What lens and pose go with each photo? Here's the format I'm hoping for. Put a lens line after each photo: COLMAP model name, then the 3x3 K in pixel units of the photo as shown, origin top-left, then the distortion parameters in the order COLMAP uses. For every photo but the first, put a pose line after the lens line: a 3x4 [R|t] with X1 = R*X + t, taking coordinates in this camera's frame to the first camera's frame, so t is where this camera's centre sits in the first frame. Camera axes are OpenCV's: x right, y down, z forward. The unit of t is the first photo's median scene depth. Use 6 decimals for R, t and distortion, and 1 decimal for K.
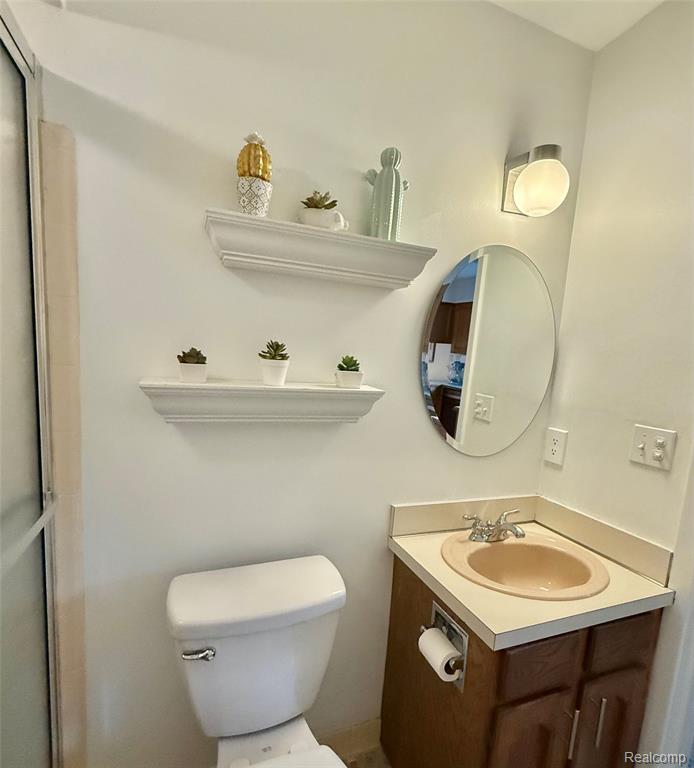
lens RADIAL K [[413.8, 0, 346.8], [0, 413.8, 415.6], [0, 0, 1]] dist [0.001277, 0.000446]
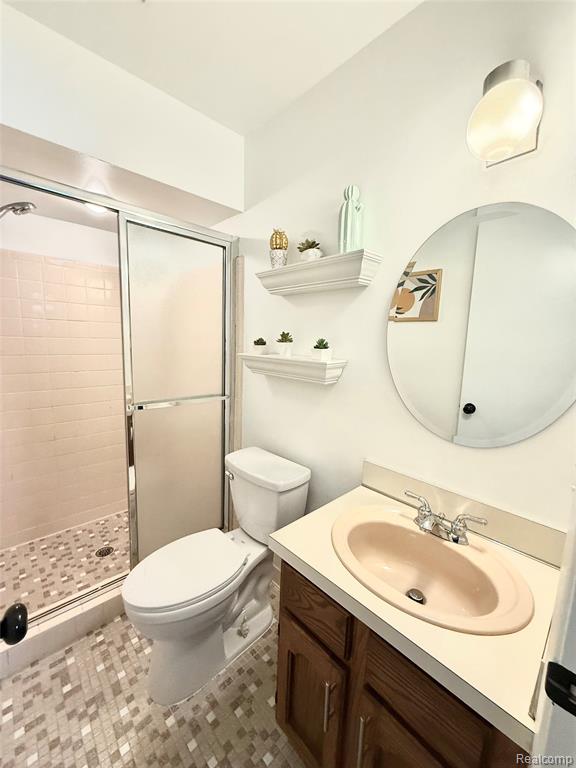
lens RADIAL K [[305.3, 0, 288.0], [0, 305.3, 384.0], [0, 0, 1]] dist [-0.000484, 0.000323]
pose [[0.370815, 0.086093, -0.924708, 1.054179], [-0.140265, 0.989464, 0.035874, -0.005483], [0.918053, 0.116402, 0.378984, 0.519494]]
